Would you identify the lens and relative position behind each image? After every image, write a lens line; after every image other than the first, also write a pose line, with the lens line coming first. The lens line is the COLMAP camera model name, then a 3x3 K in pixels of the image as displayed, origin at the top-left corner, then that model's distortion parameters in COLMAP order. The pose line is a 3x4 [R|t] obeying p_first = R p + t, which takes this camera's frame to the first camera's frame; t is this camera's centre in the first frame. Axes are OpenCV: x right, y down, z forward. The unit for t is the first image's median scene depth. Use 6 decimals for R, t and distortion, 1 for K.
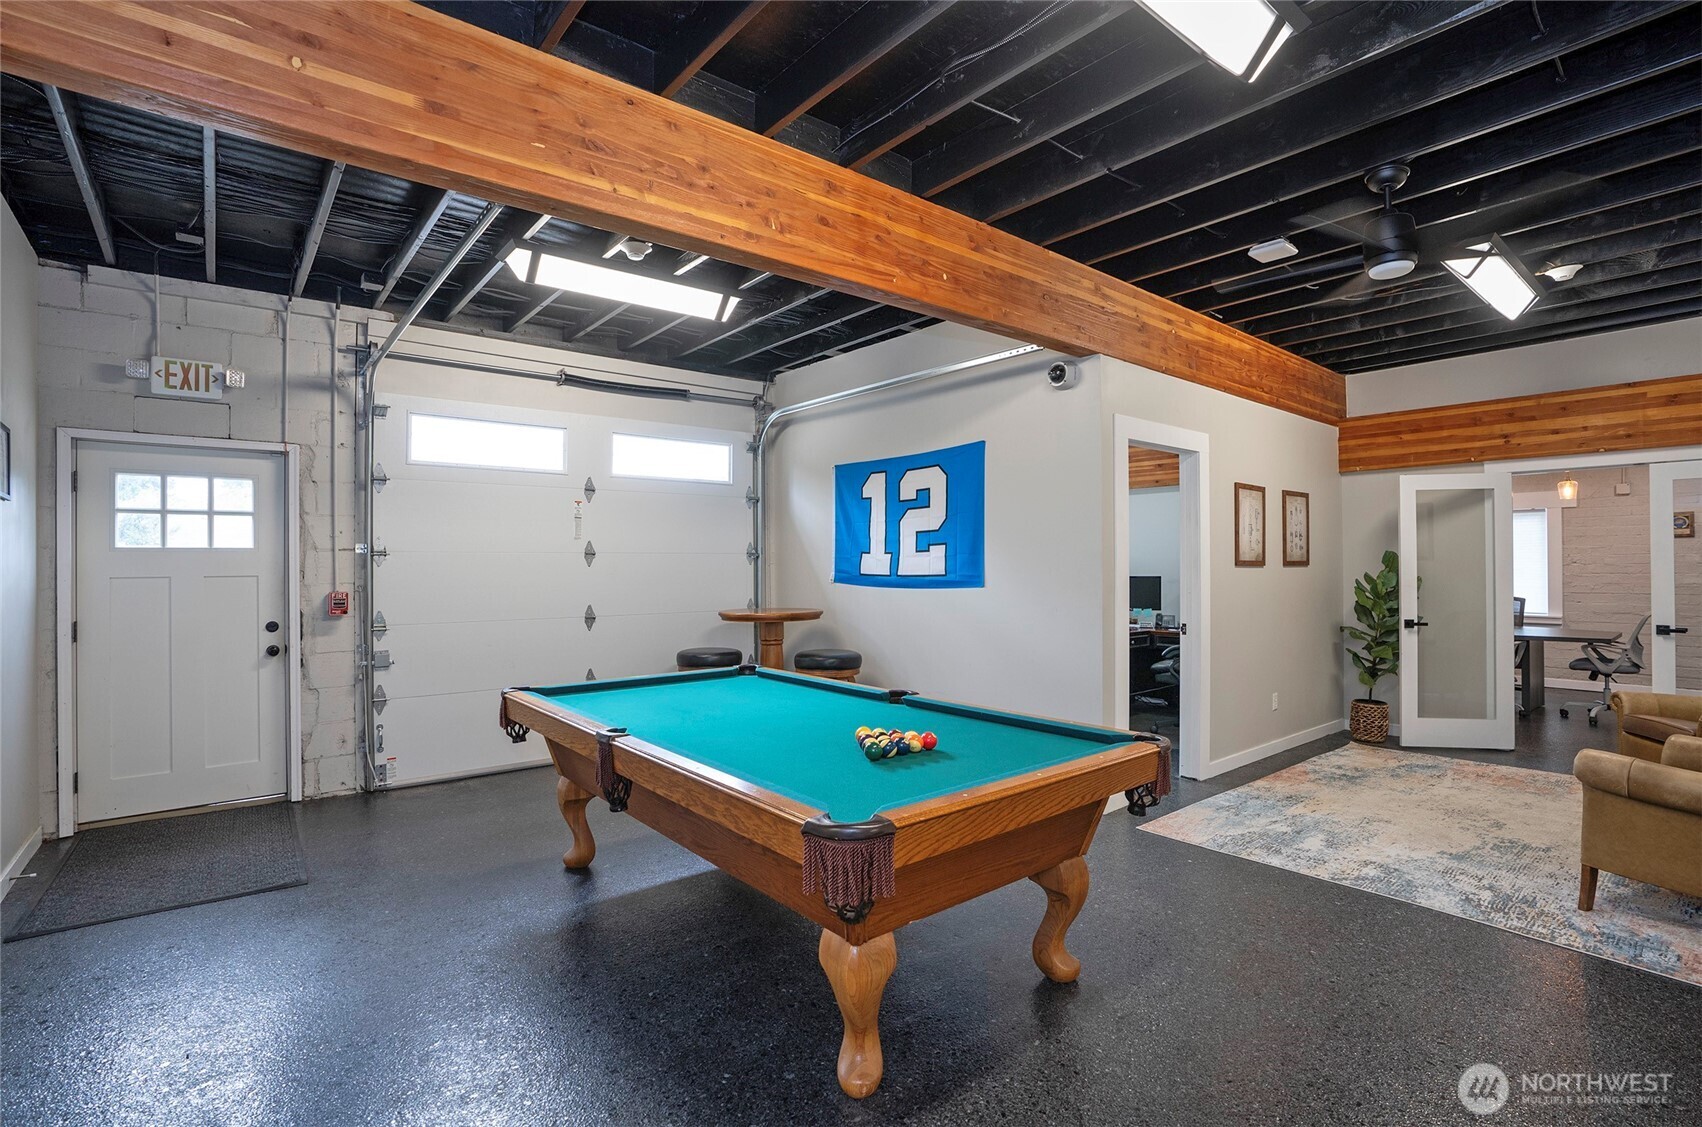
lens RADIAL K [[808.5, 0, 848.0], [0, 808.5, 559.1], [0, 0, 1]] dist [-0.041182, 0.001736]
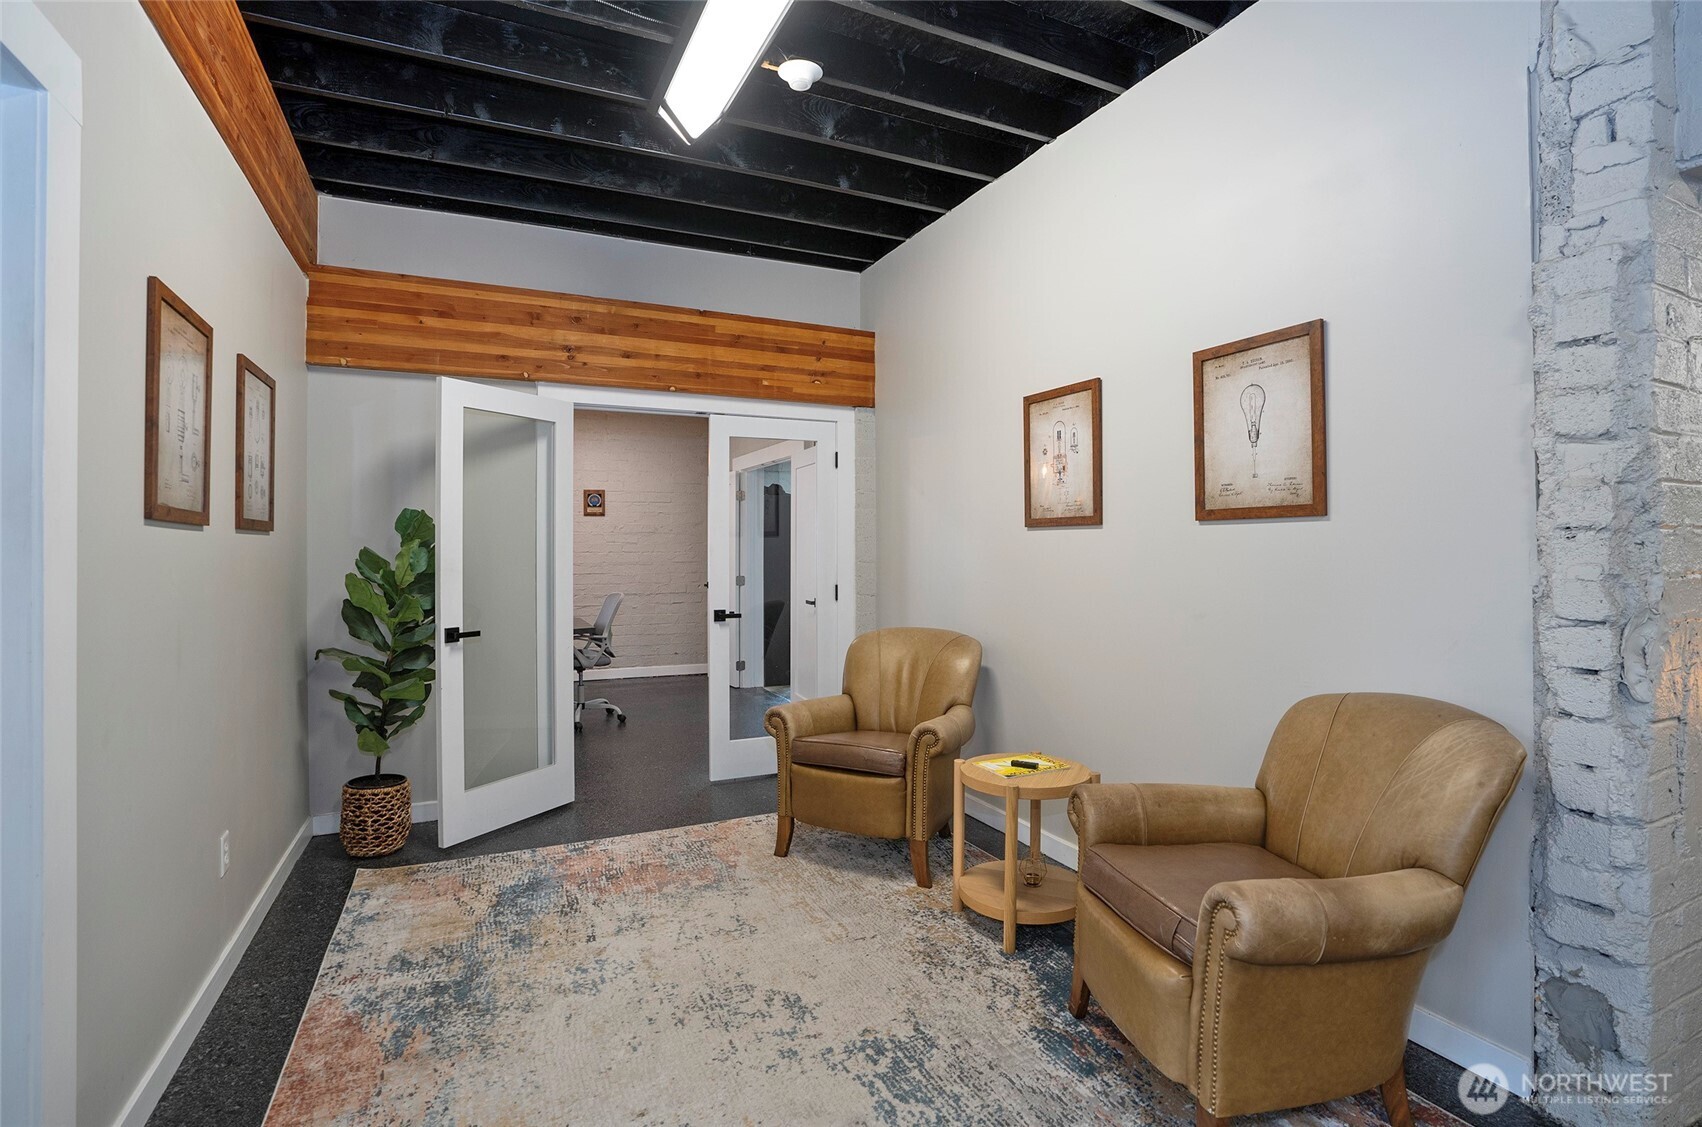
lens RADIAL K [[808.5, 0, 835.8], [0, 808.5, 542.7], [0, 0, 1]] dist [-0.041182, 0.001736]
pose [[0.249211, 0.011022, 0.968386, 0.213180], [-0.004765, 0.999937, -0.010155, 0.019074], [-0.968437, -0.002083, 0.249248, 0.588804]]
